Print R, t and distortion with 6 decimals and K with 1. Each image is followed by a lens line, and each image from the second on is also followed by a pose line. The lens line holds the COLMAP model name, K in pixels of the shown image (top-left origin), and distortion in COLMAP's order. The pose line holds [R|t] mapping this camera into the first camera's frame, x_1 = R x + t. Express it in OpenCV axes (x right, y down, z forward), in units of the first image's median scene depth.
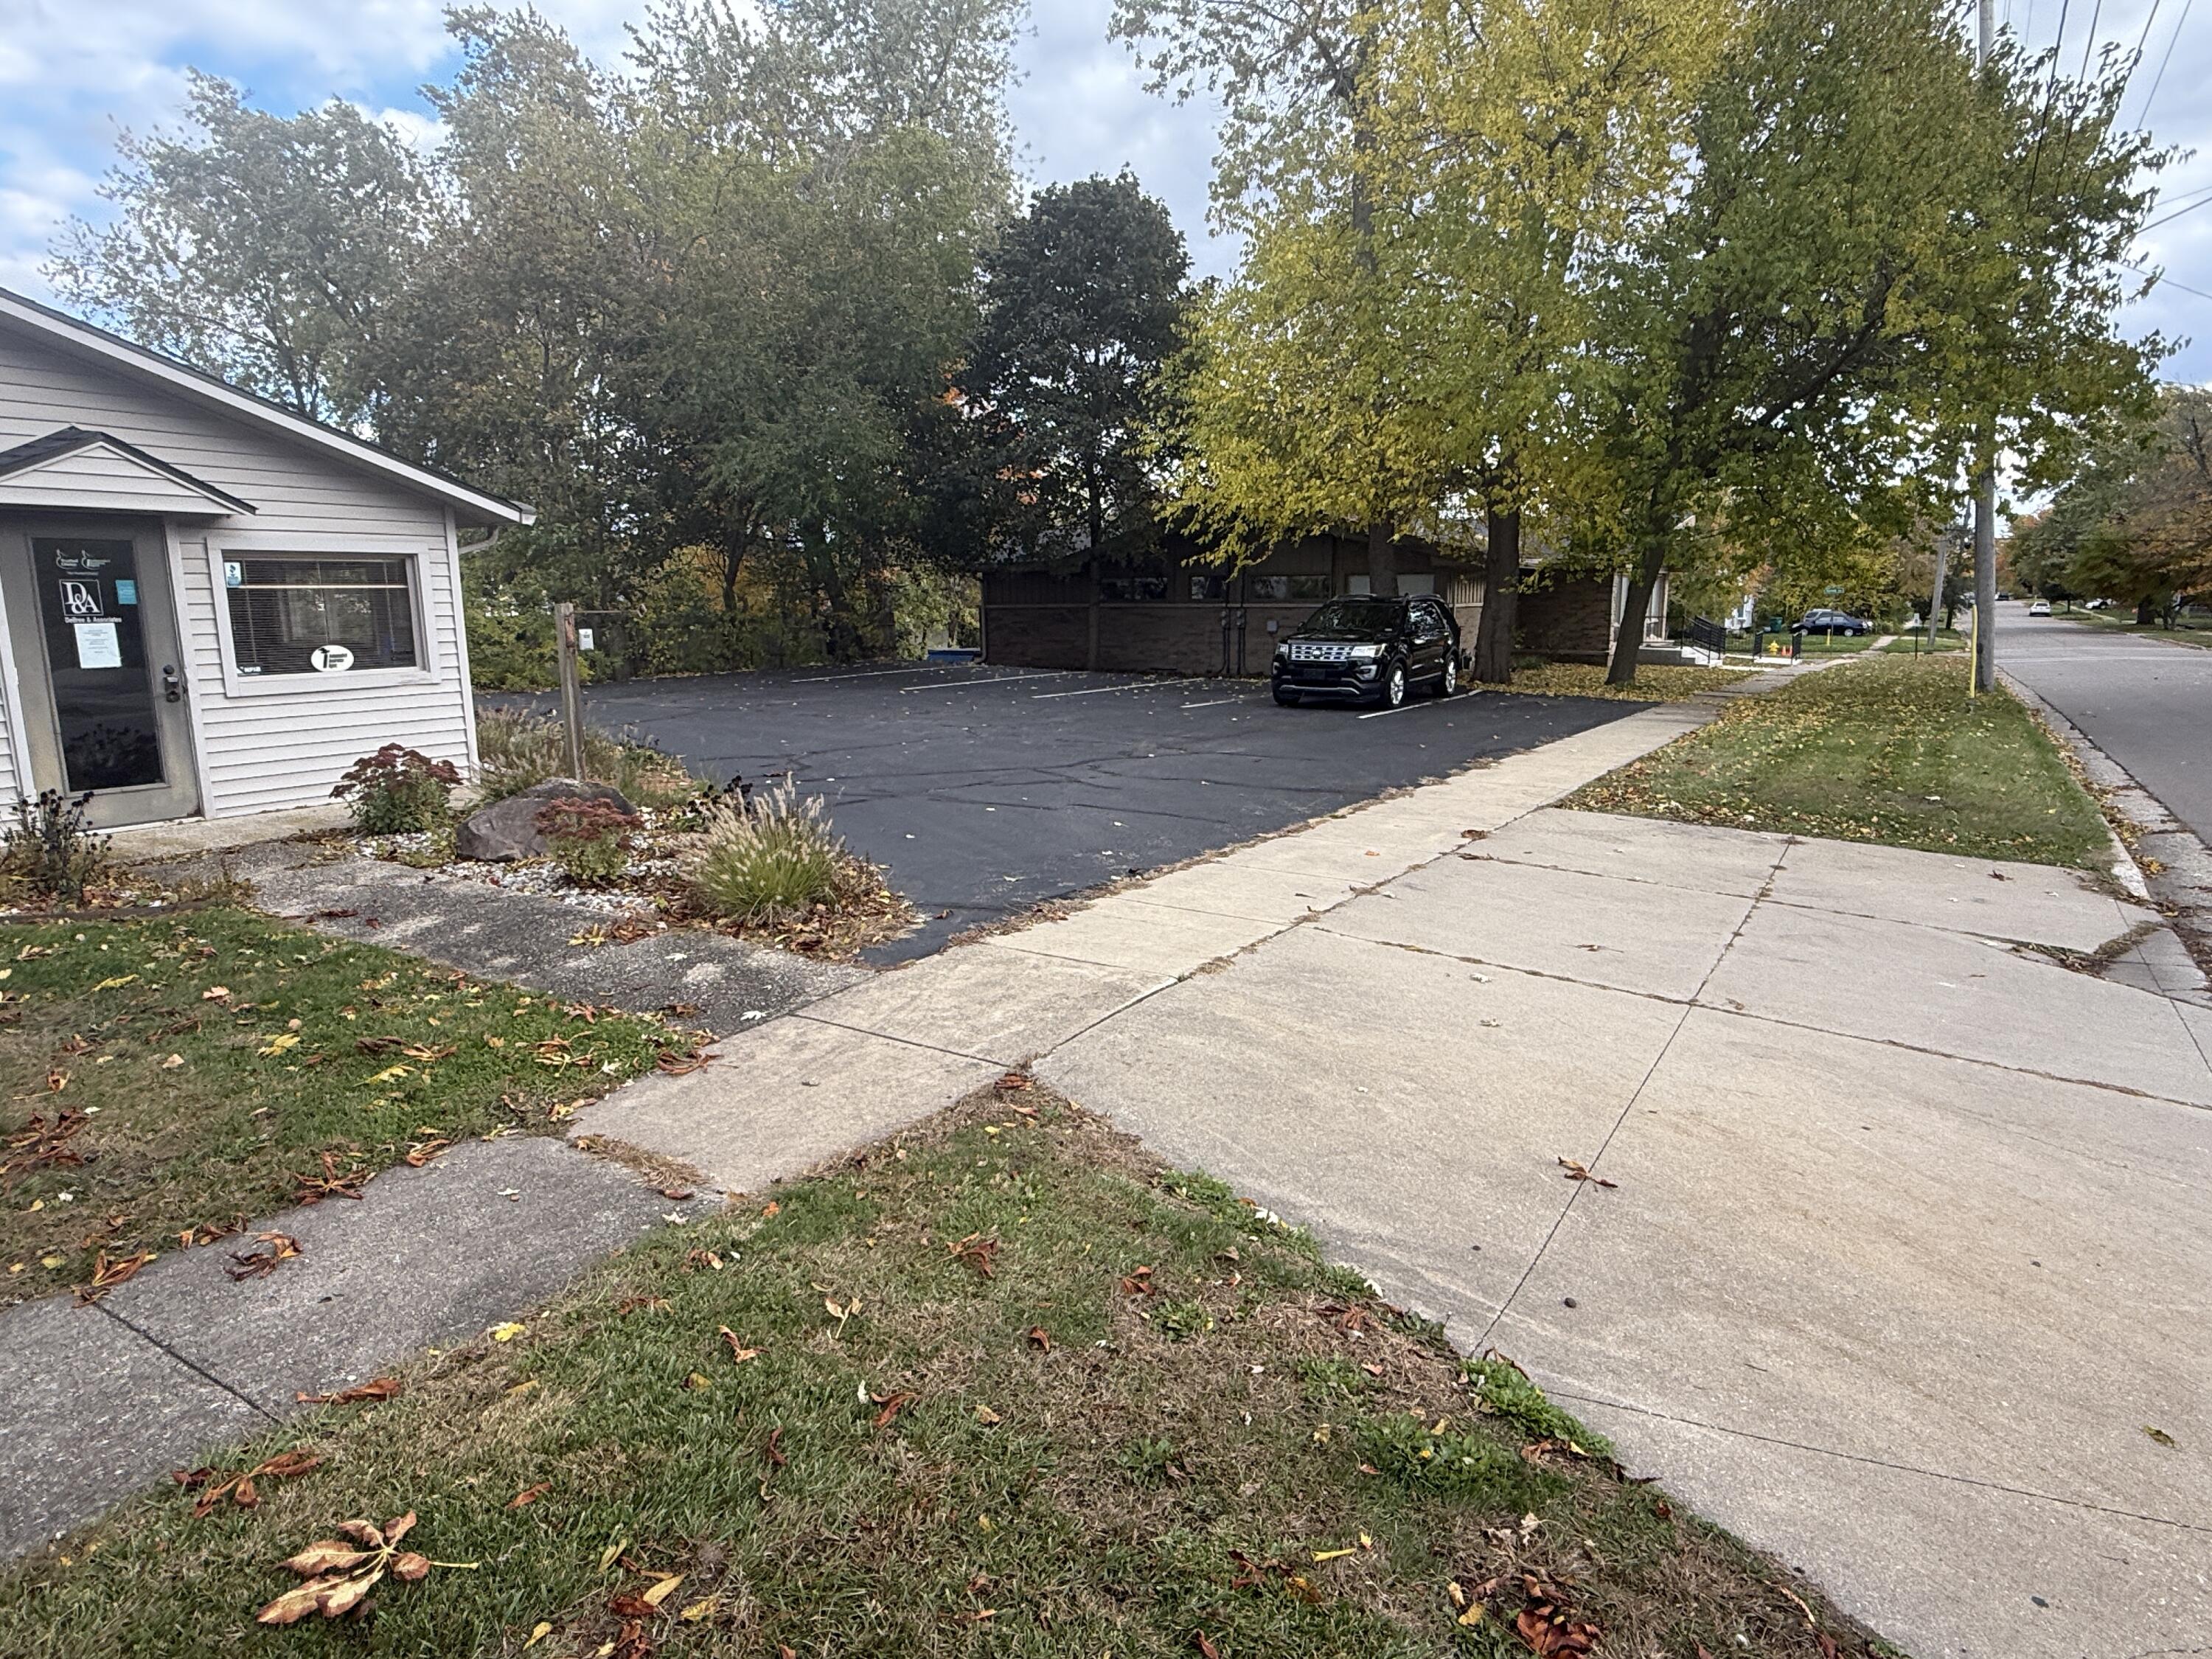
lens RADIAL K [[1297.7, 0, 1106.0], [0, 1297.7, 829.5], [0, 0, 1]] dist [0.004220, -0.001084]
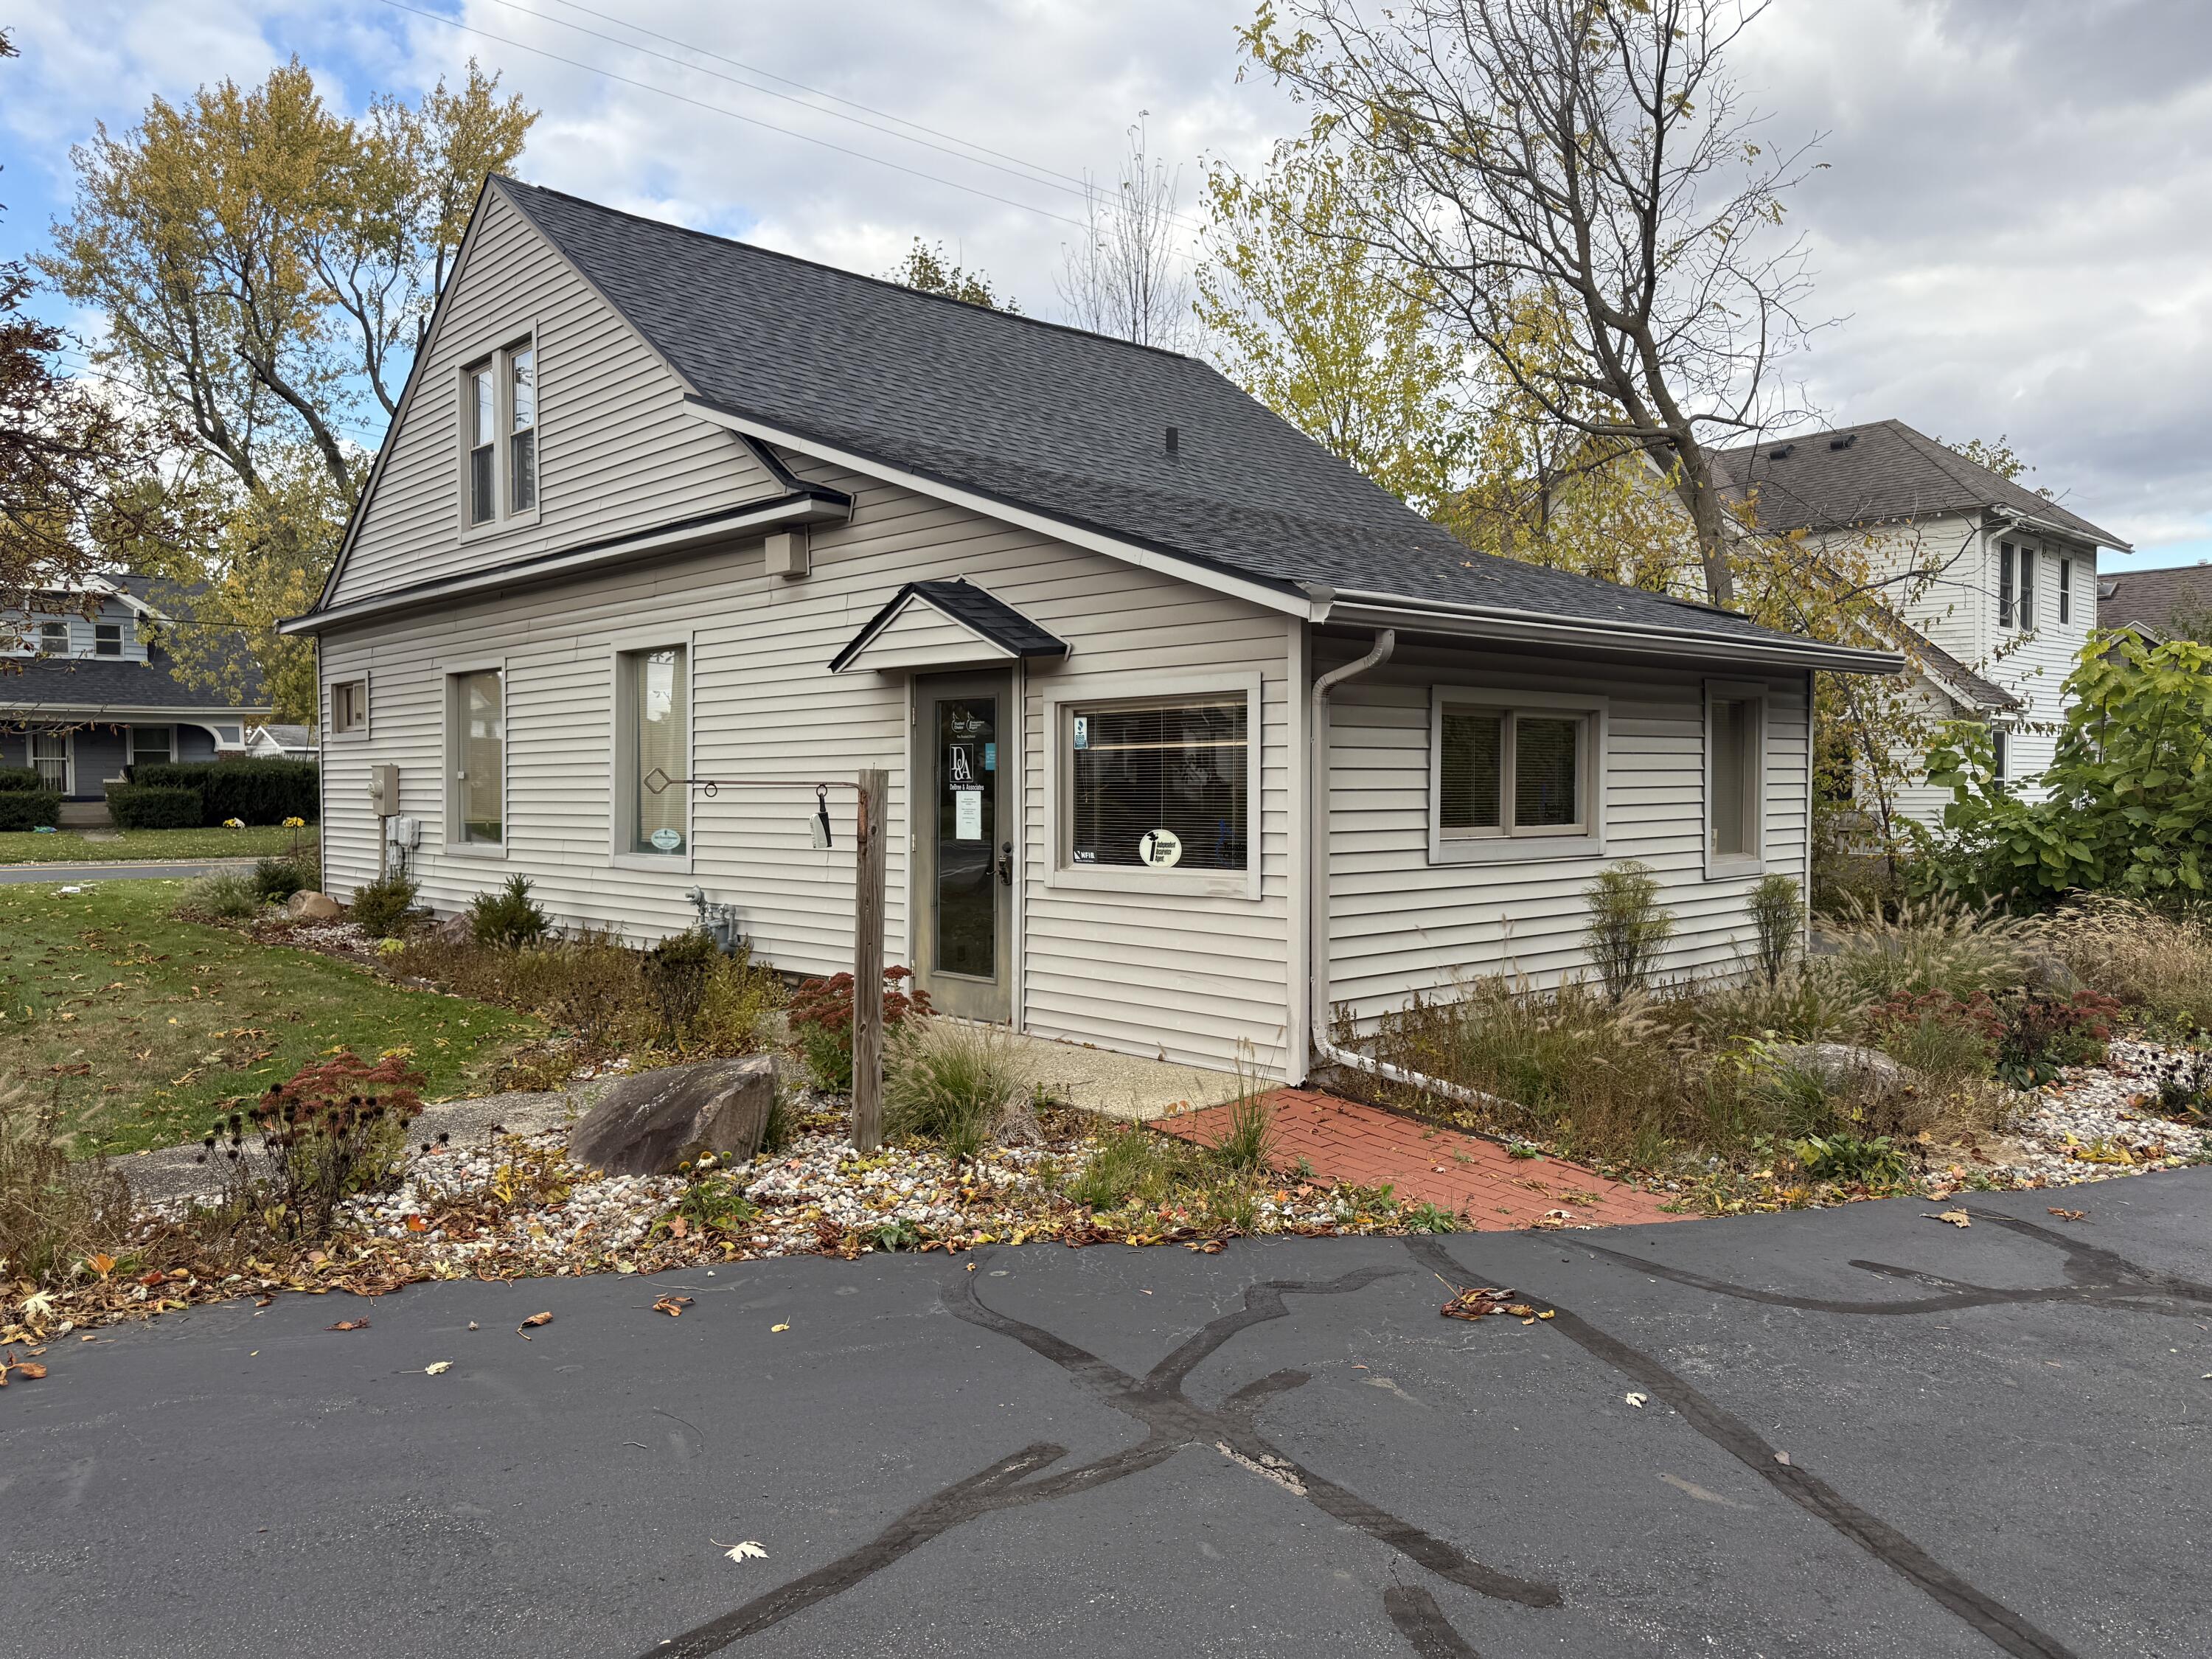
lens RADIAL K [[1619.7, 0, 1106.0], [0, 1619.7, 829.5], [0, 0, 1]] dist [0.000852, -0.001077]
pose [[-0.249549, 0.034281, -0.967755, 0.288759], [-0.169821, 0.982336, 0.078588, -0.243064], [0.953355, 0.183956, -0.239319, 1.401285]]
